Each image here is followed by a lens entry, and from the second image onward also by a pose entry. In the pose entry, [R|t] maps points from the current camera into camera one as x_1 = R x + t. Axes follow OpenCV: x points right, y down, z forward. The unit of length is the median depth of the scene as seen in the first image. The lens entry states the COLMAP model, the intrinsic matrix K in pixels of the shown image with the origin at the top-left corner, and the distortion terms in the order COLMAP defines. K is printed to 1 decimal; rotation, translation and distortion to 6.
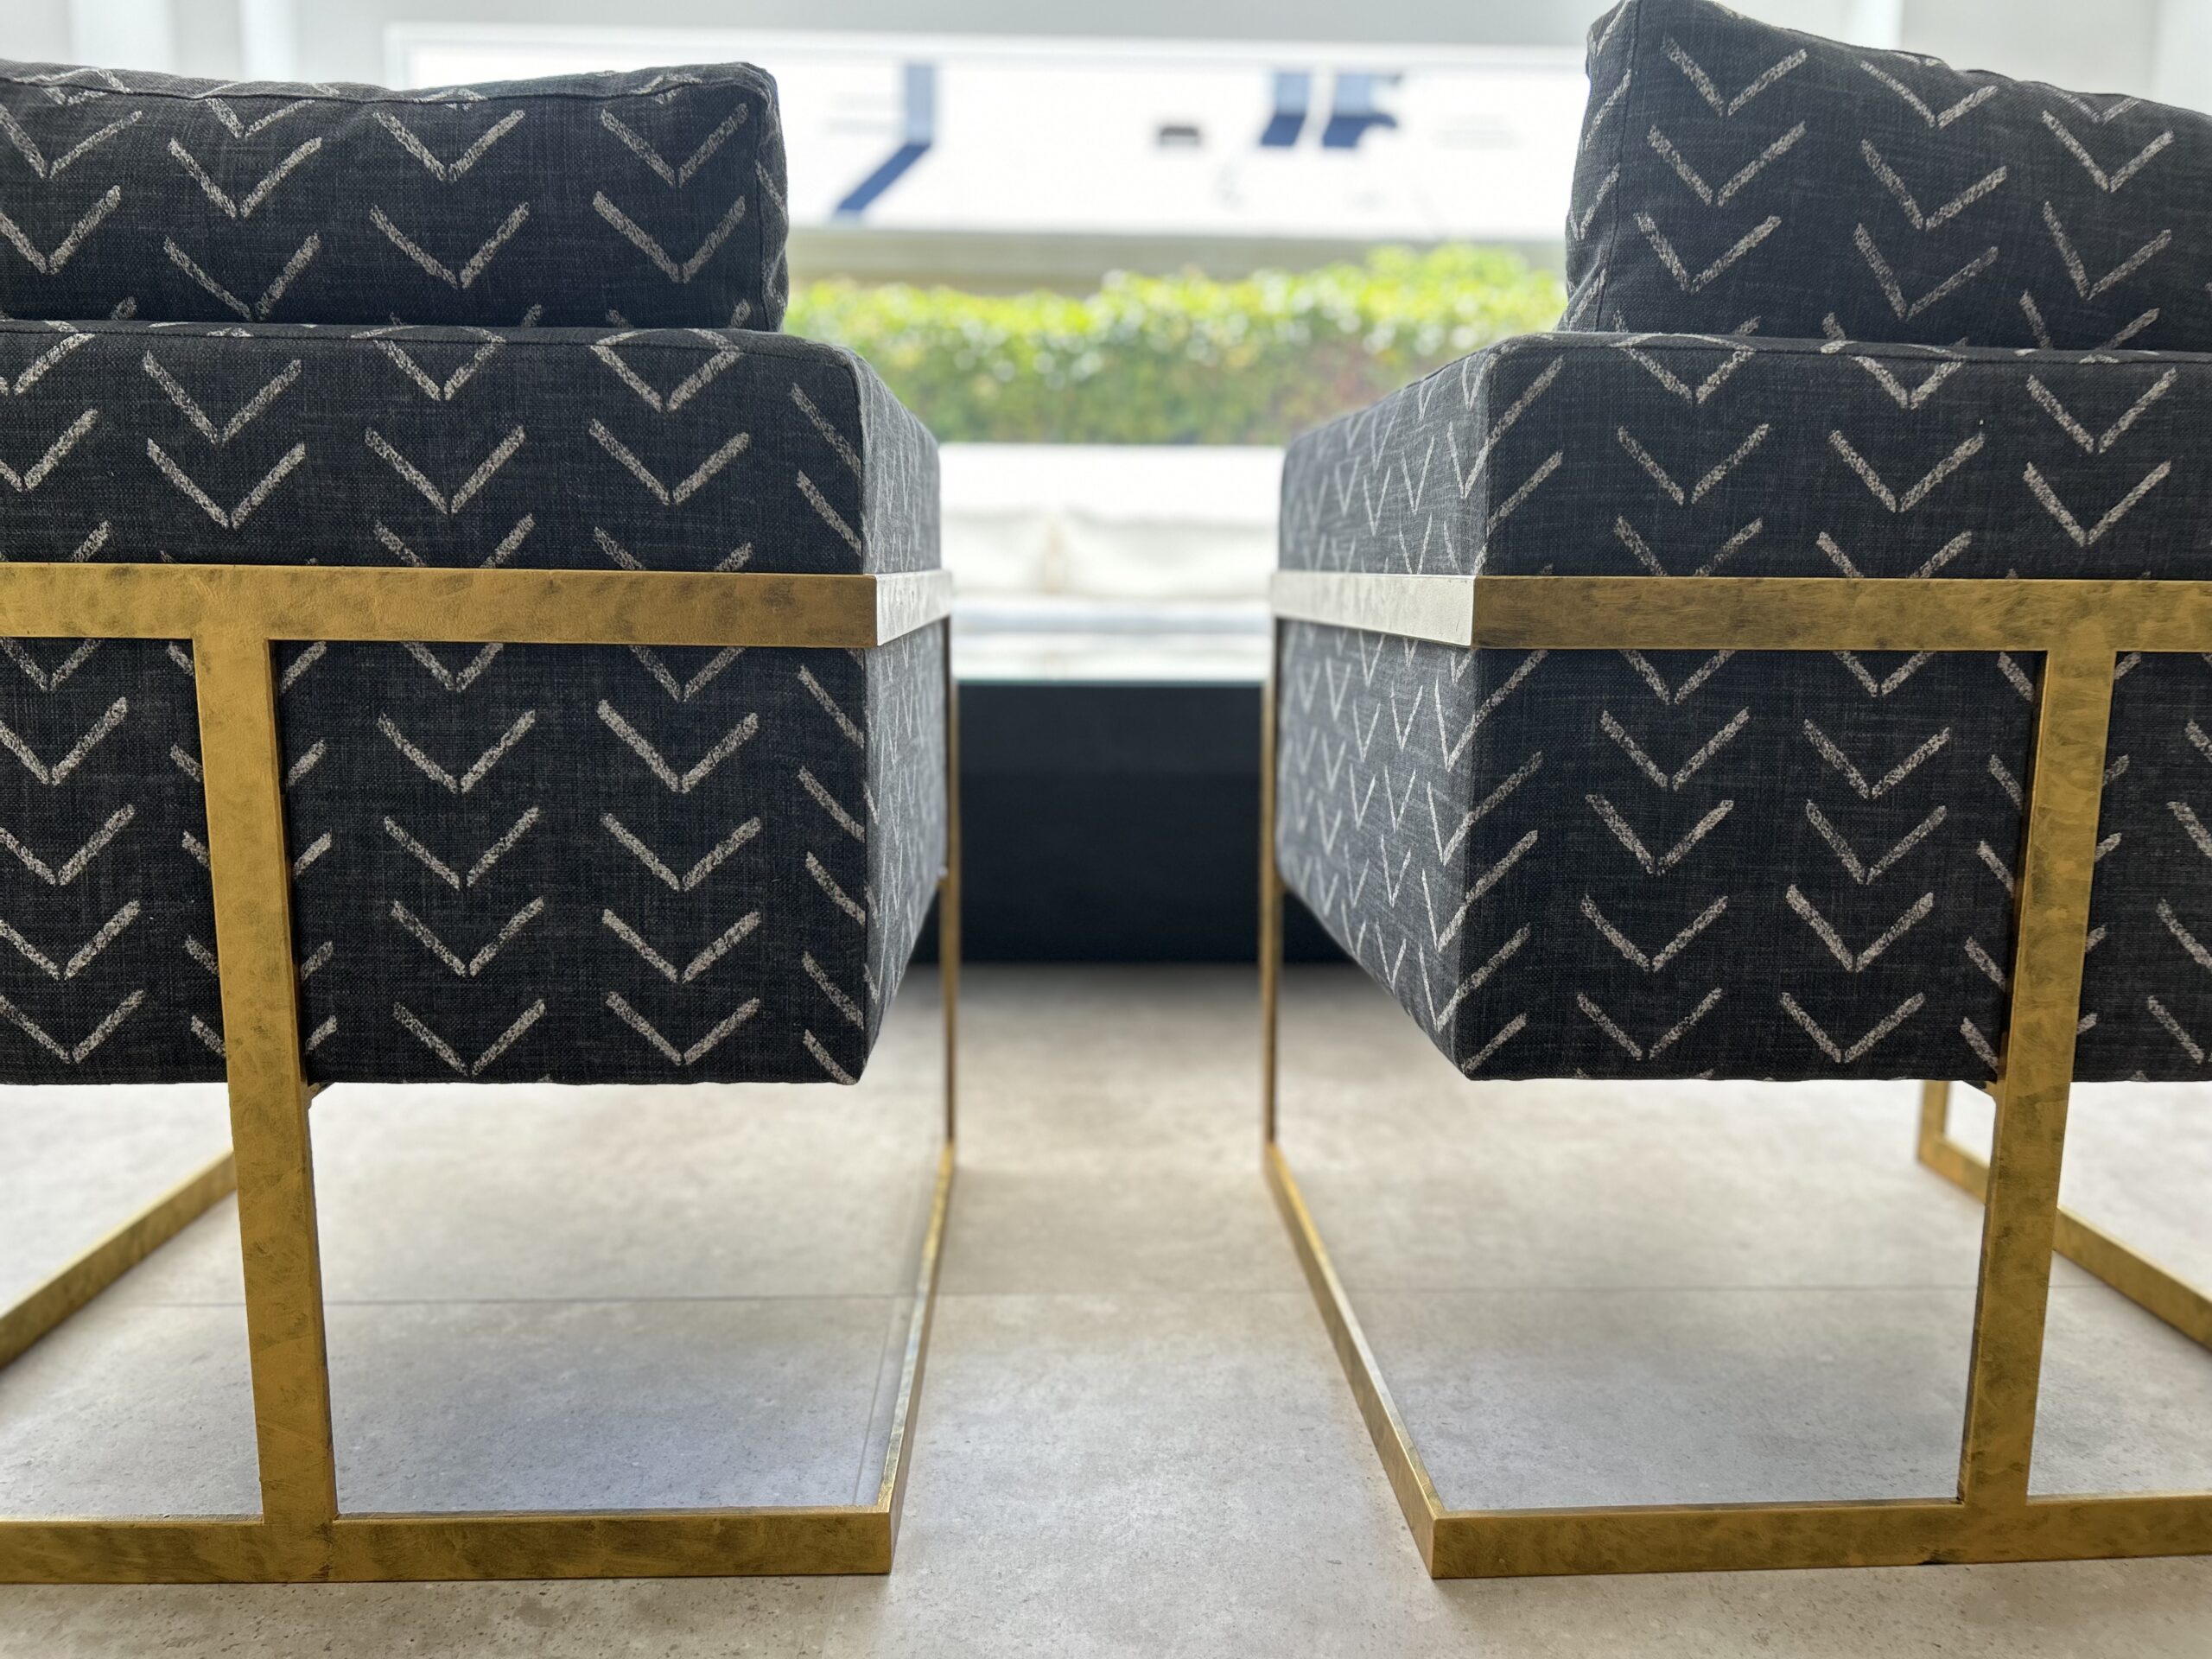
lens RADIAL K [[1676.3, 0, 1112.7], [0, 1676.3, 833.4], [0, 0, 1]] dist [0.050496, -0.066129]
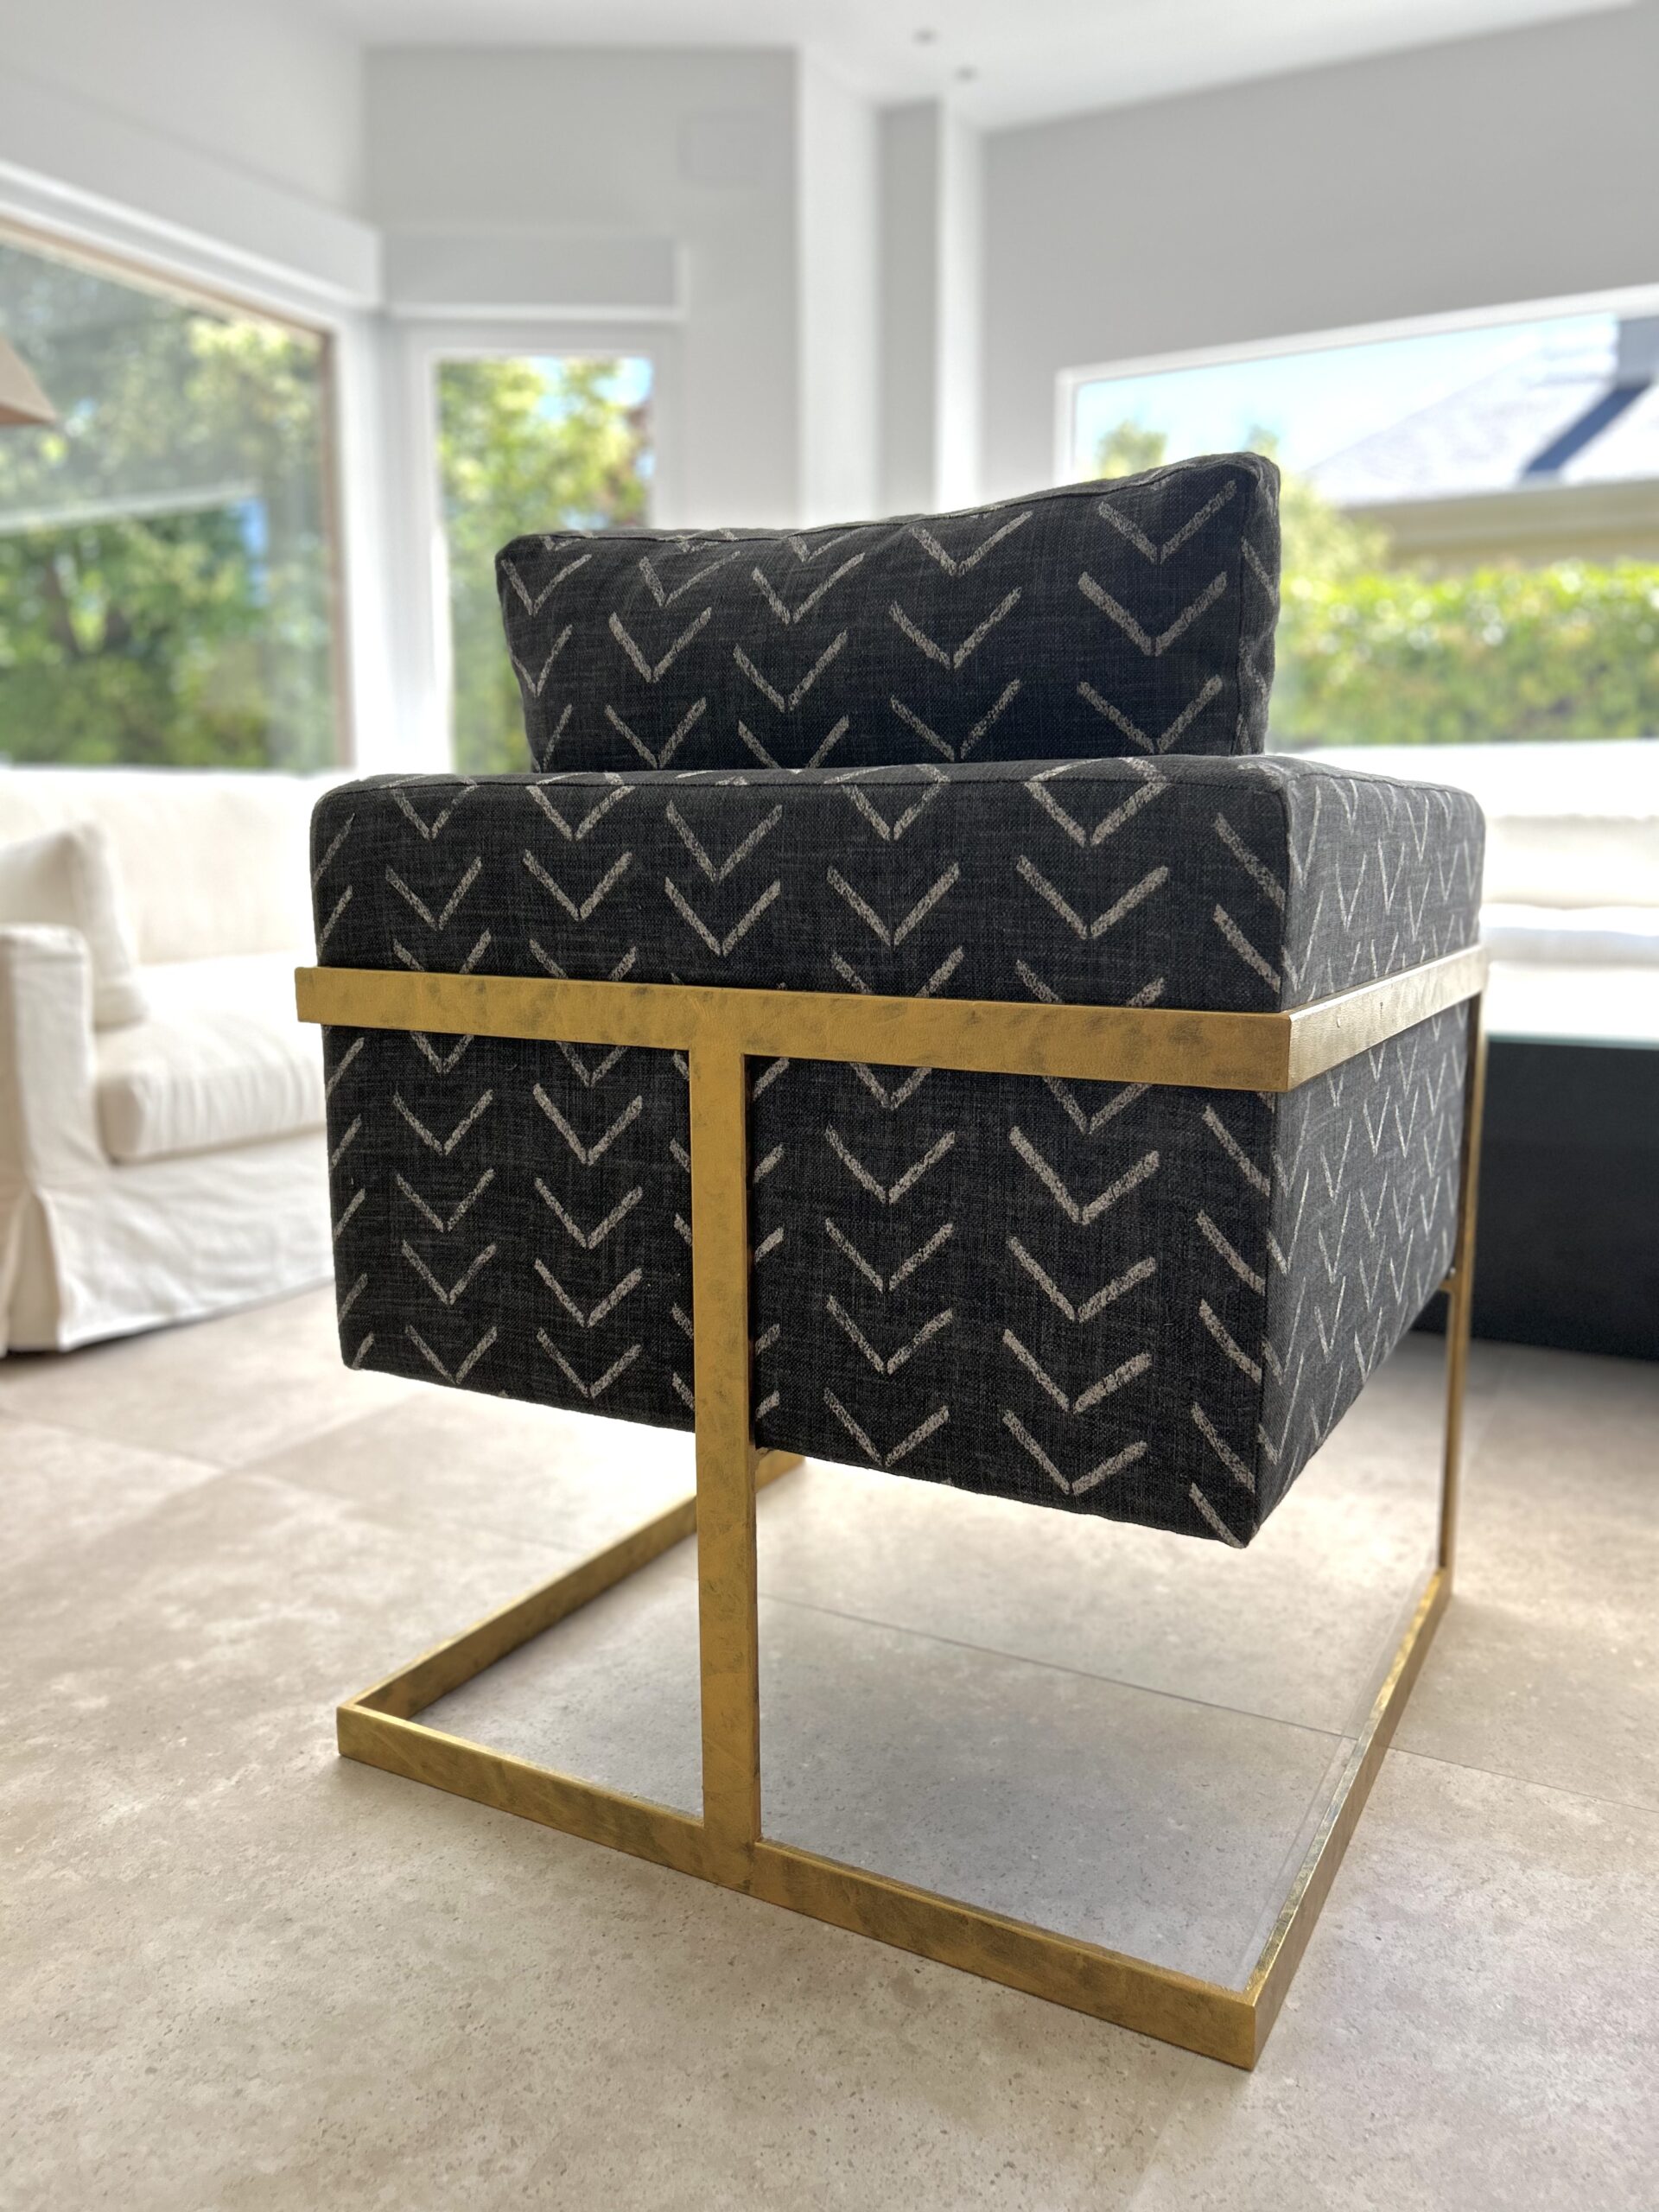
lens RADIAL K [[1669.4, 0, 837.3], [0, 1669.4, 1124.8], [0, 0, 1]] dist [0.078197, -0.092841]
pose [[0.860934, 0.073809, -0.503333, 0.111703], [-0.072187, 0.997132, 0.022746, -0.094390], [0.503568, 0.016751, 0.863793, 0.072183]]
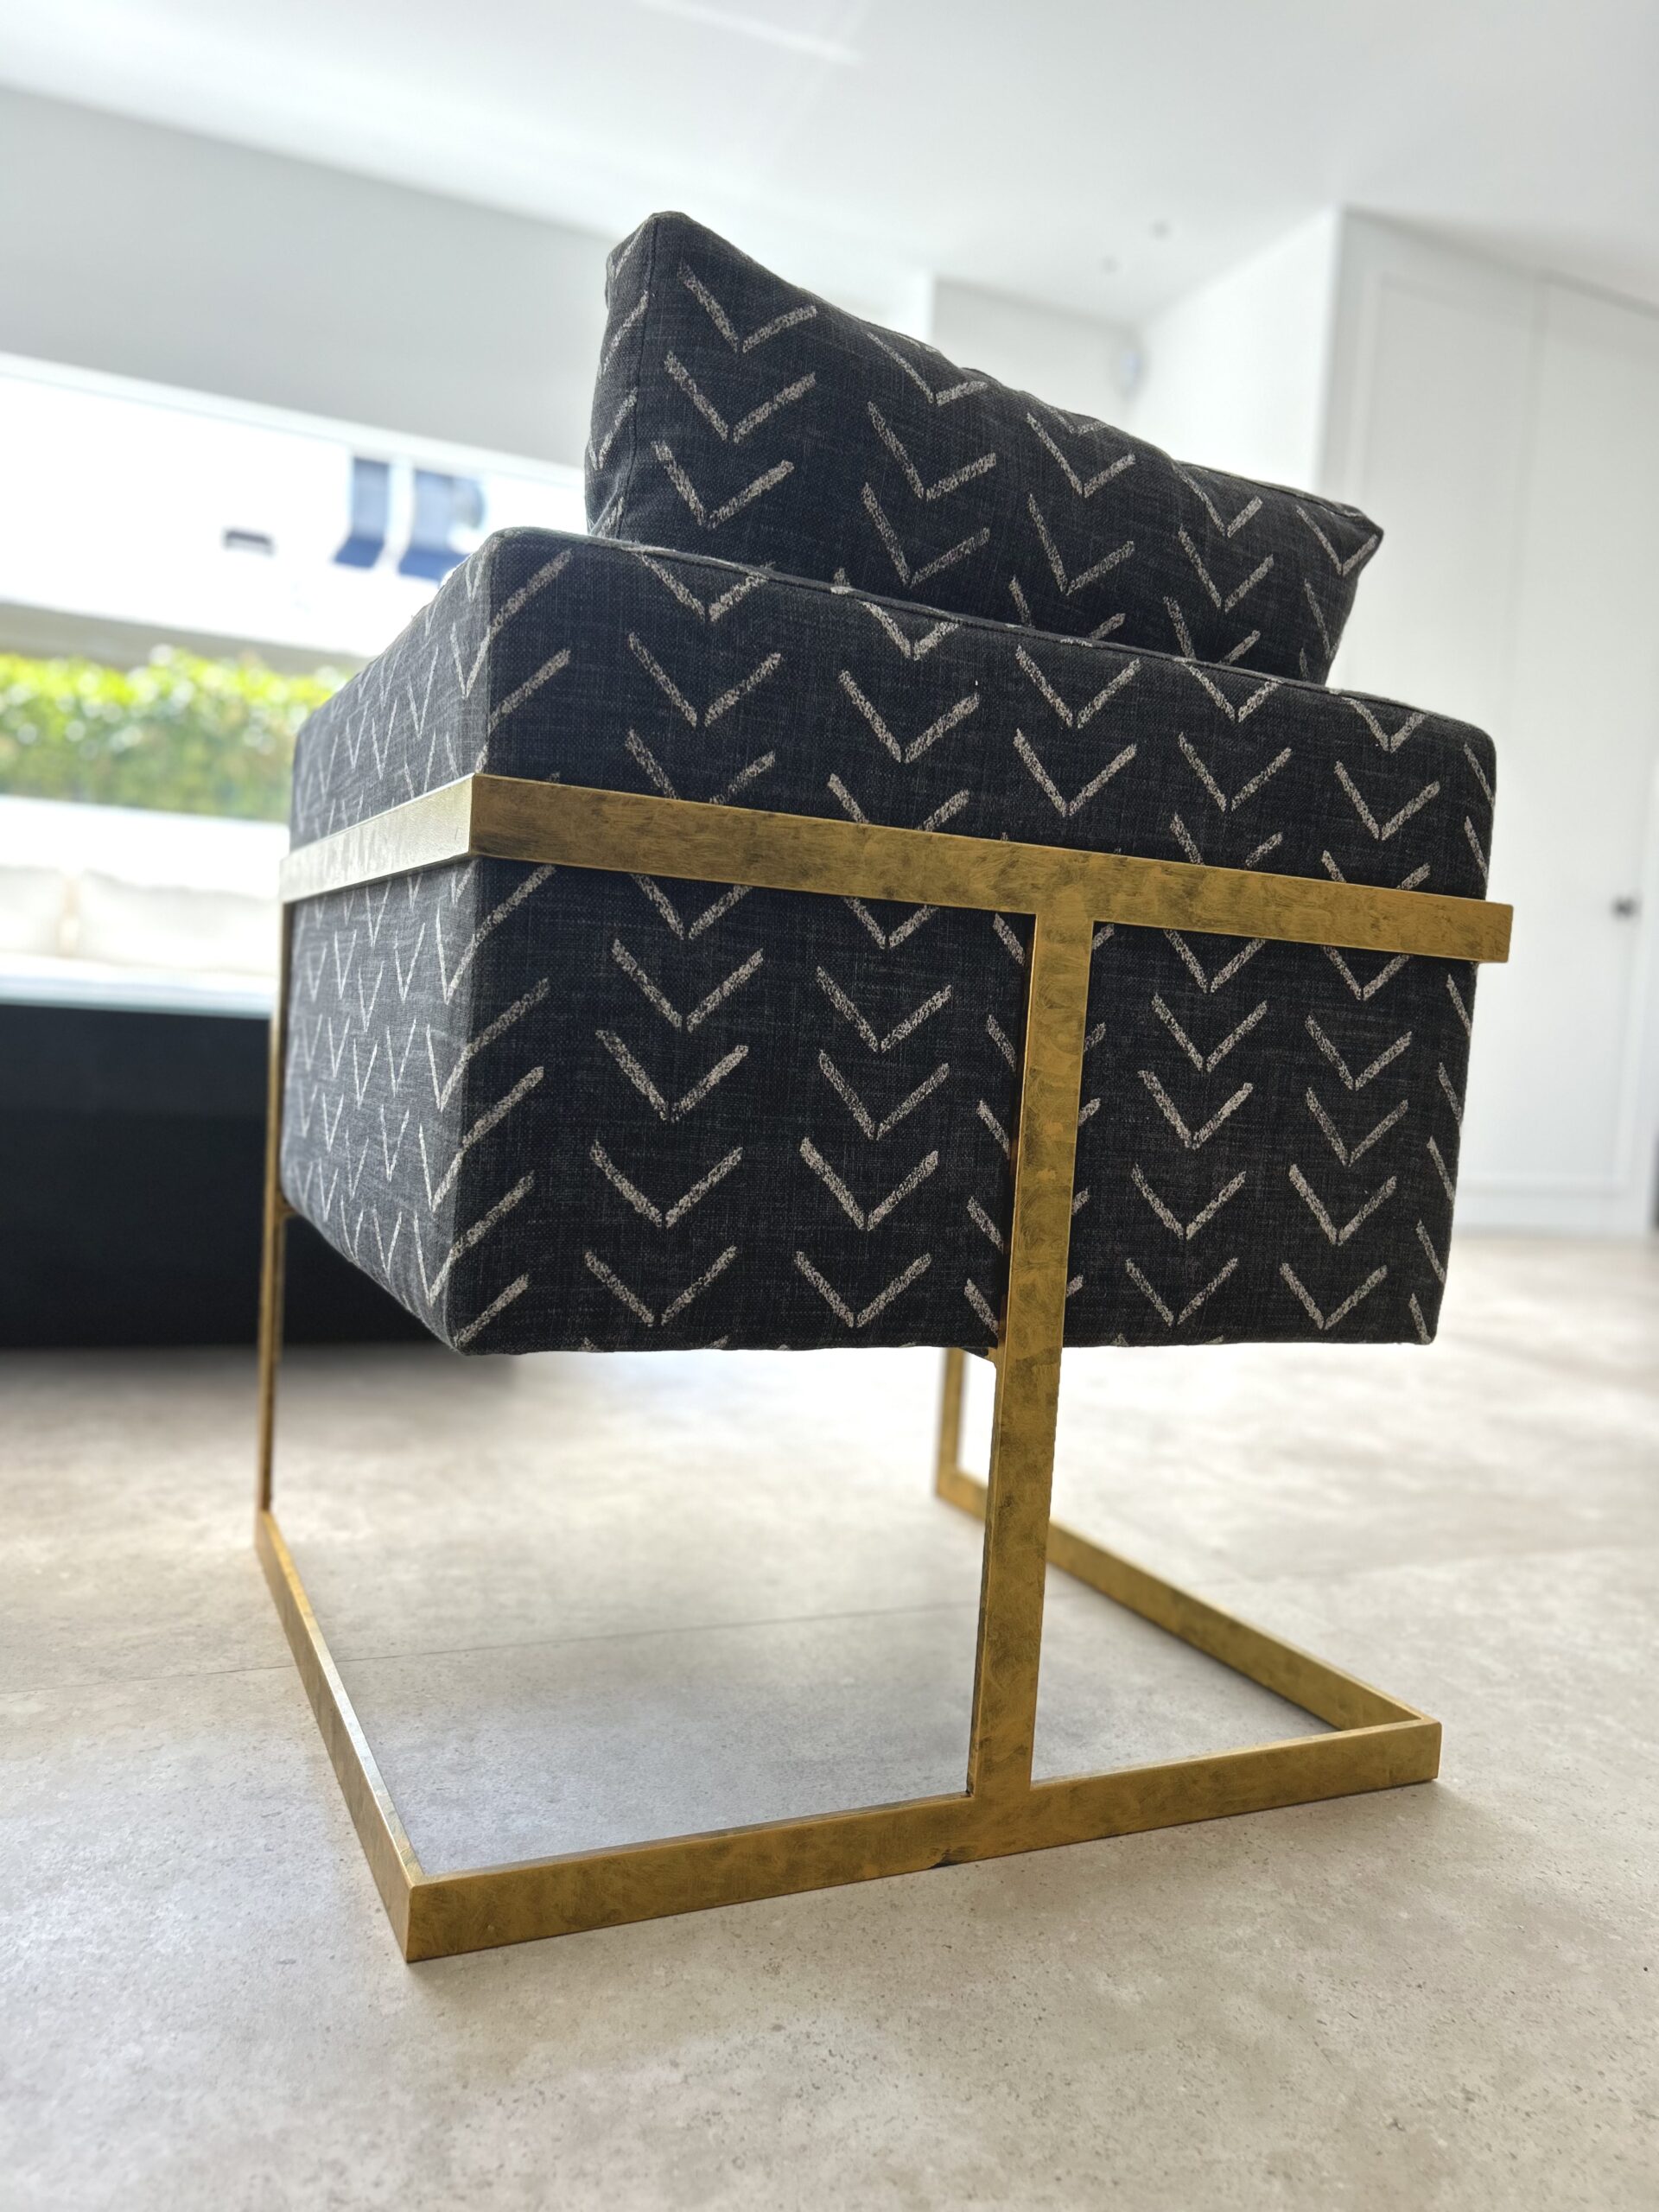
lens RADIAL K [[1669.8, 0, 836.8], [0, 1669.8, 1122.5], [0, 0, 1]] dist [0.062764, -0.076852]
pose [[0.928207, 0.030987, 0.370771, 0.068192], [0.002204, 0.996050, -0.088764, 0.108460], [-0.372057, 0.083209, 0.924473, 0.117617]]
